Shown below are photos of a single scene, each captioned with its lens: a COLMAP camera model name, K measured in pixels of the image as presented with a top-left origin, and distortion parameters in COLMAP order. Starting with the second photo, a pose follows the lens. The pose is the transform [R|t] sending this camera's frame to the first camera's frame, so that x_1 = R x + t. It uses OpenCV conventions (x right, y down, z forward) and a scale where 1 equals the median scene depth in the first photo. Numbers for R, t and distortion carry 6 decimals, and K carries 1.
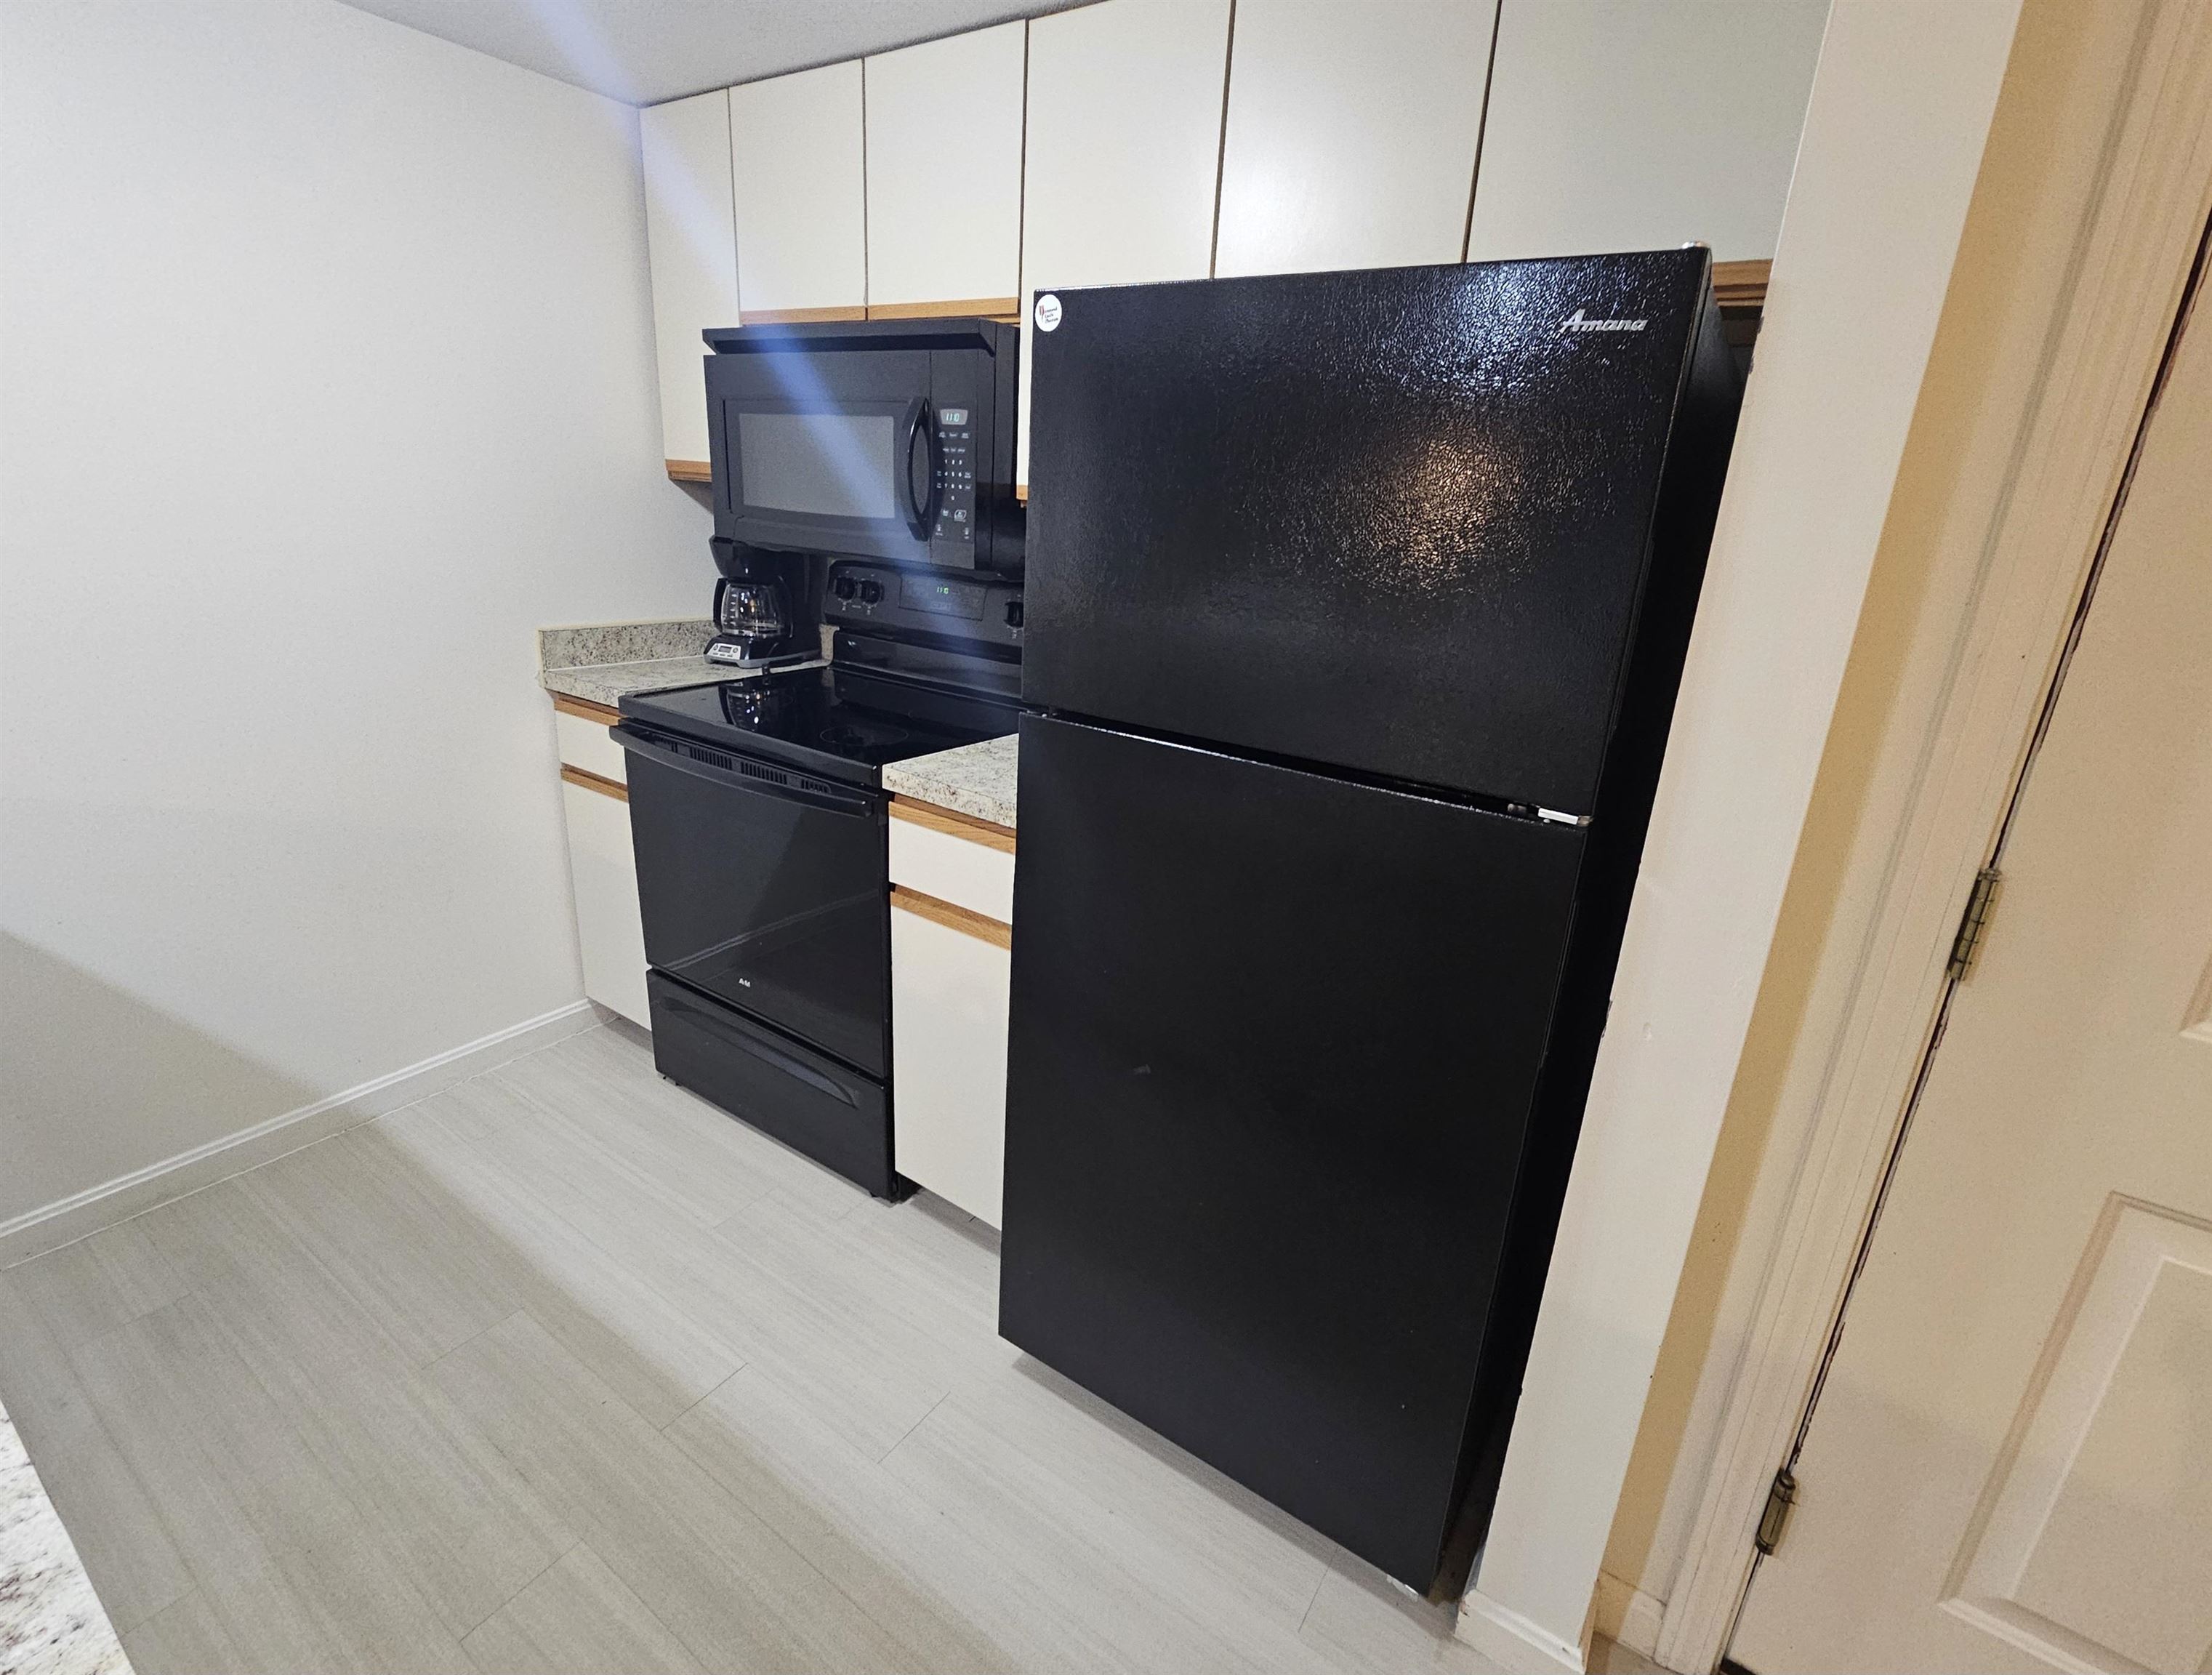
lens RADIAL K [[995.1, 0, 1145.8], [0, 995.1, 807.0], [0, 0, 1]] dist [0.001461, -0.000007]
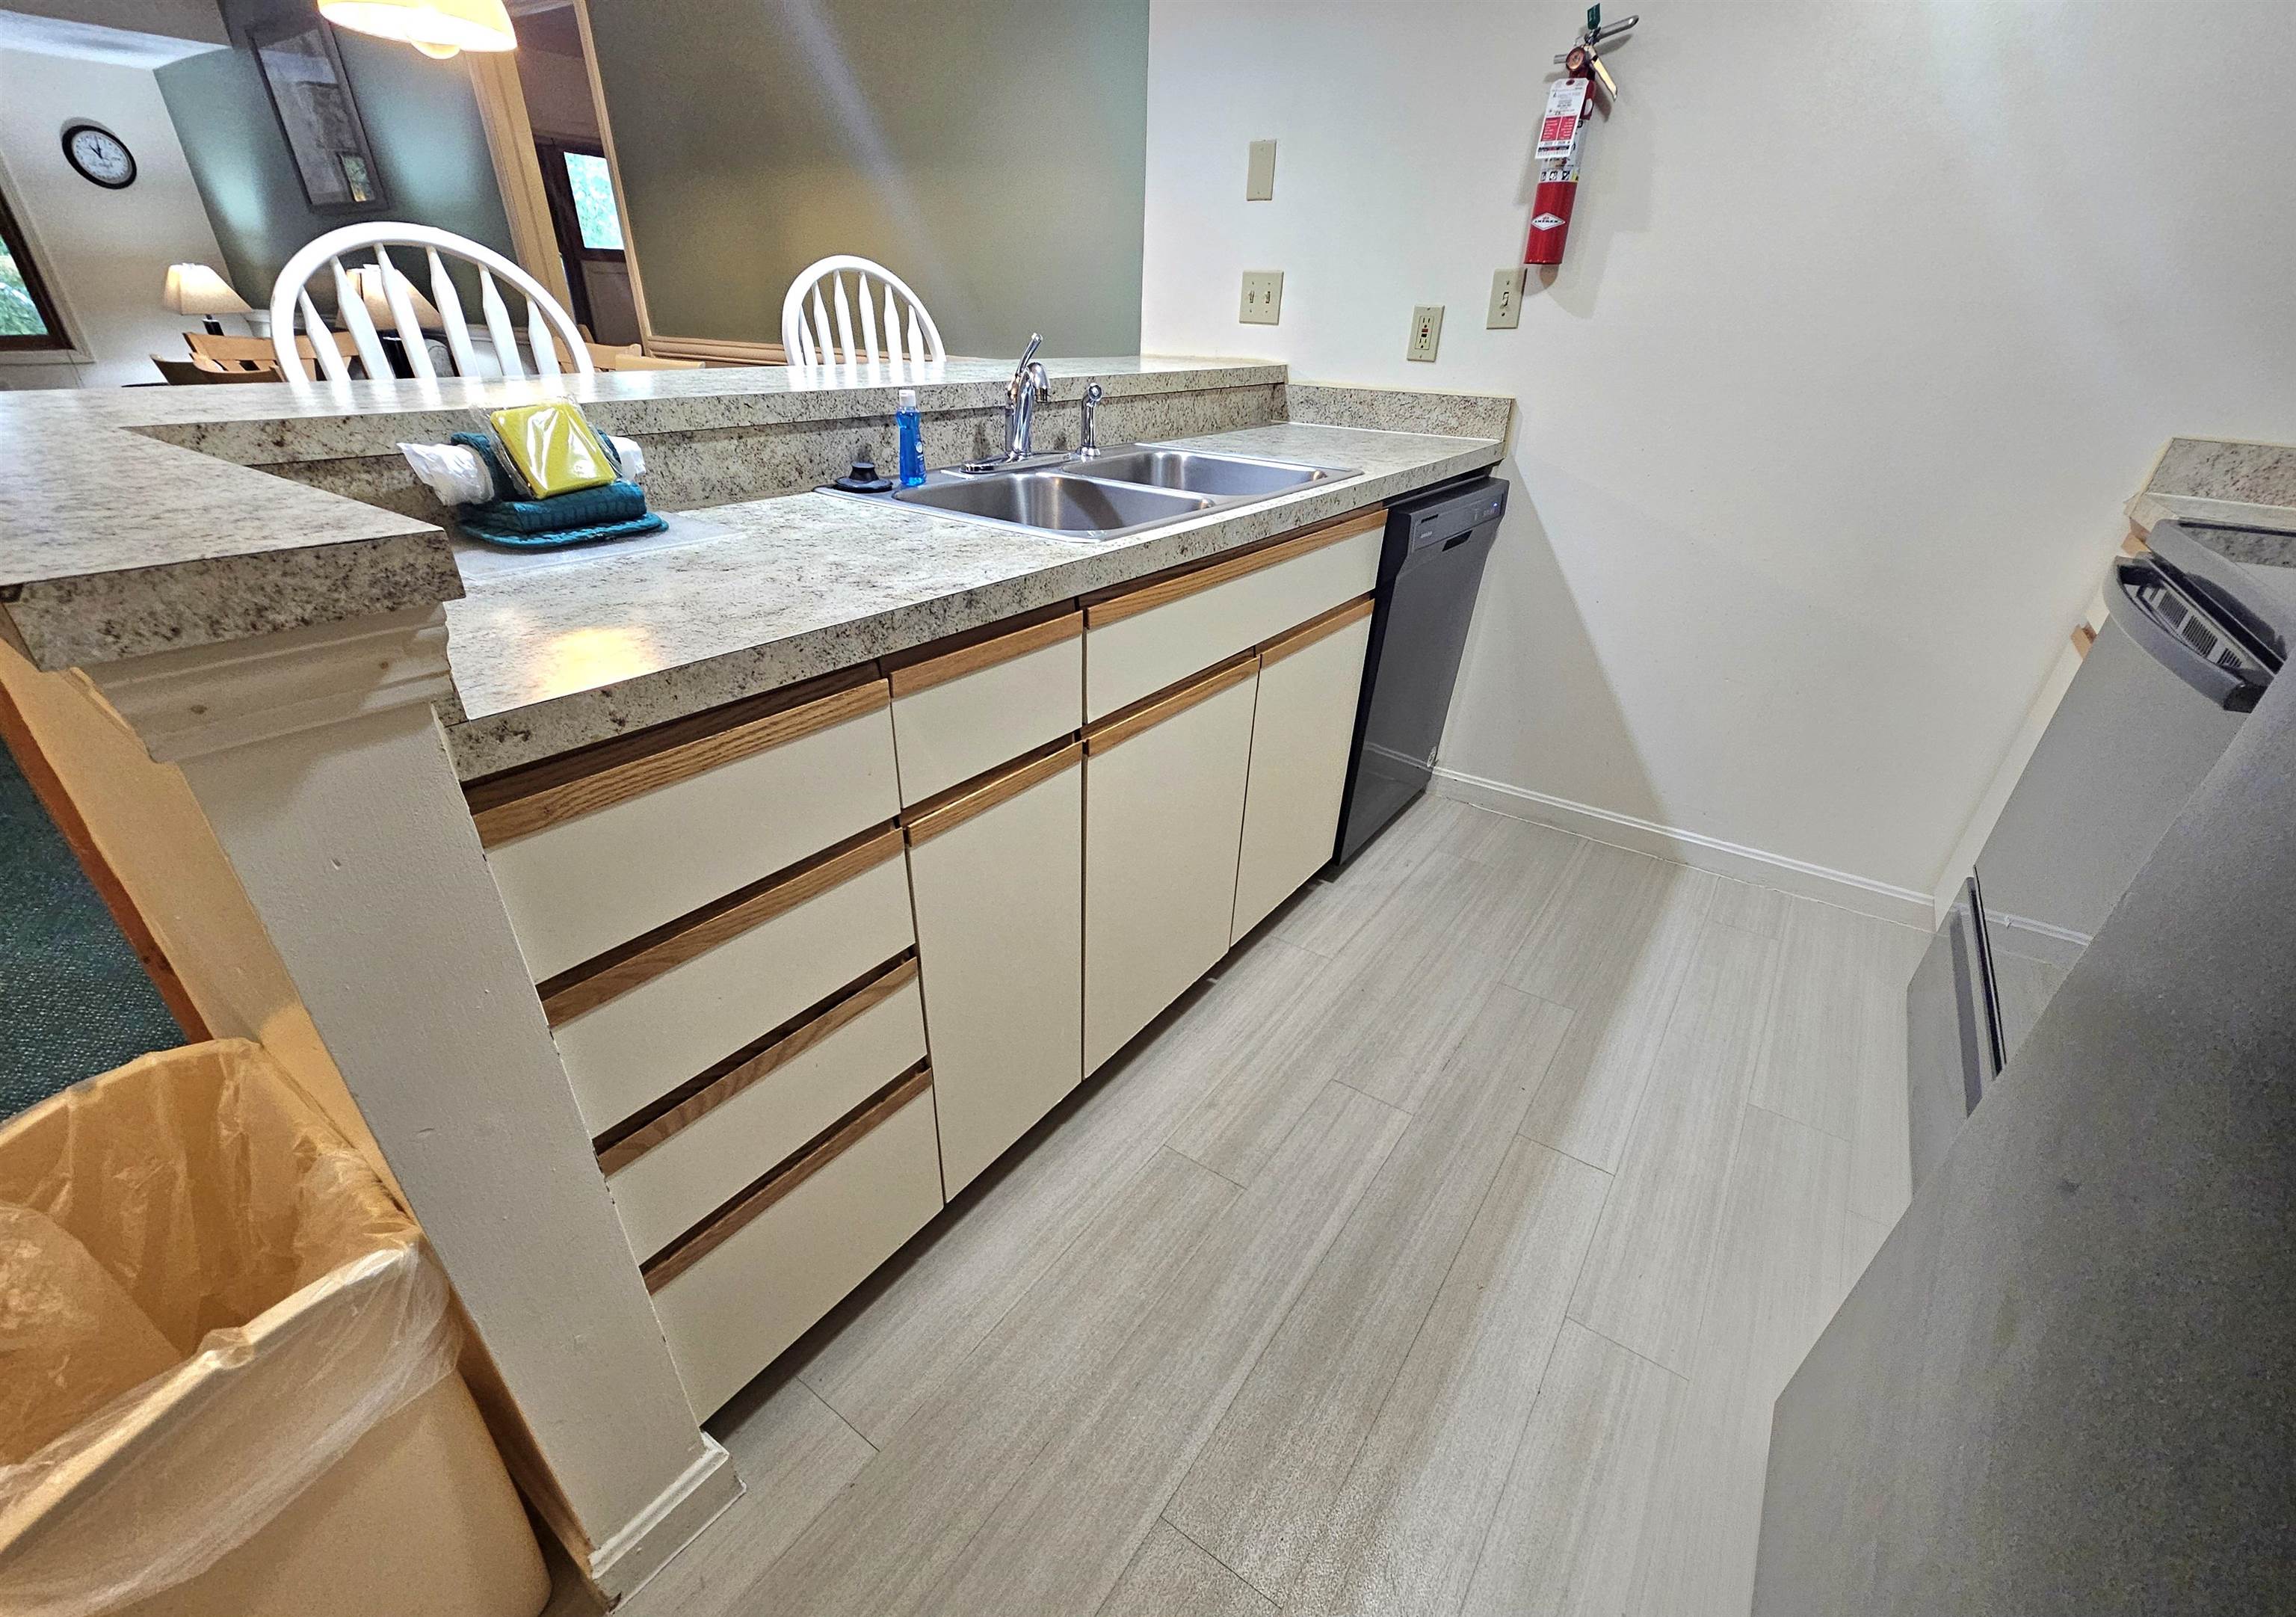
lens RADIAL K [[951.6, 0, 1128.6], [0, 951.6, 866.6], [0, 0, 1]] dist [-0.002140, -0.000258]
pose [[-0.044531, 0.453094, -0.890350, 0.274941], [-0.333136, 0.833487, 0.440818, 0.054286], [0.941827, 0.316237, 0.113826, 0.329966]]
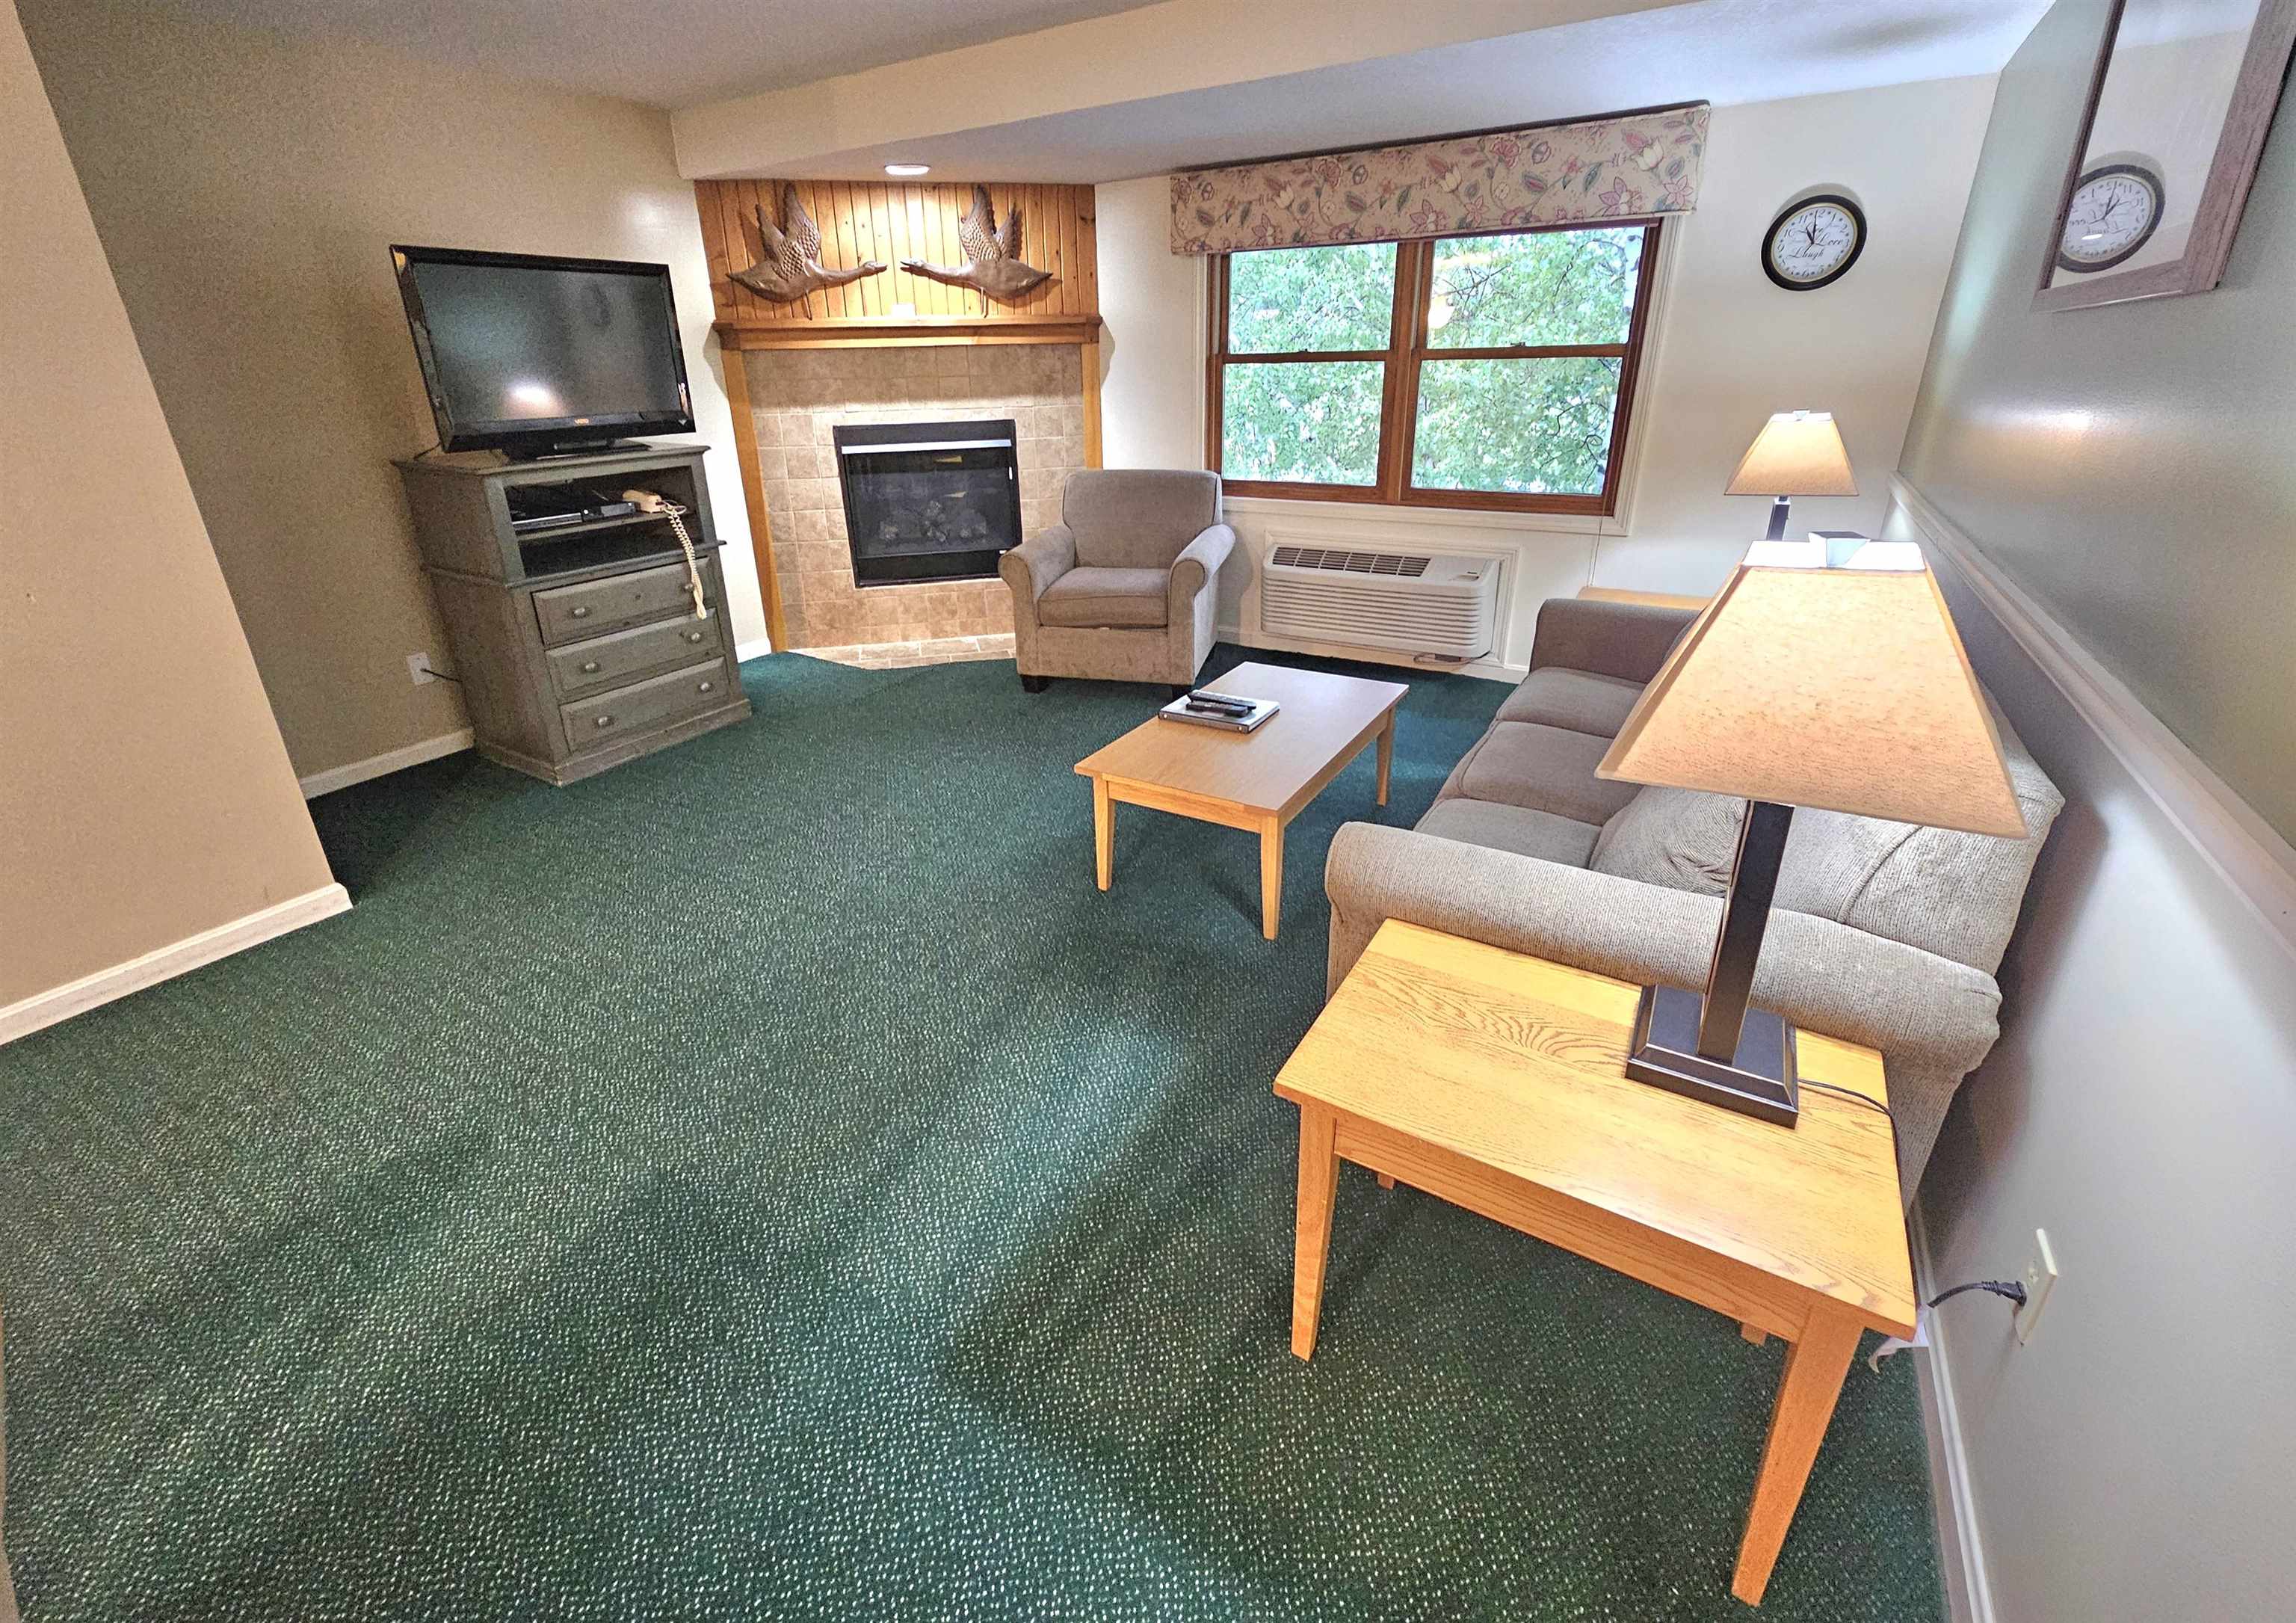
lens RADIAL K [[959.6, 0, 1135.7], [0, 959.6, 738.9], [0, 0, 1]] dist [-0.001005, -0.000014]
pose [[-0.998819, -0.030589, -0.037751, -2.045803], [-0.047547, 0.775333, 0.629761, 0.234996], [0.010006, 0.630812, -0.775871, -1.165185]]
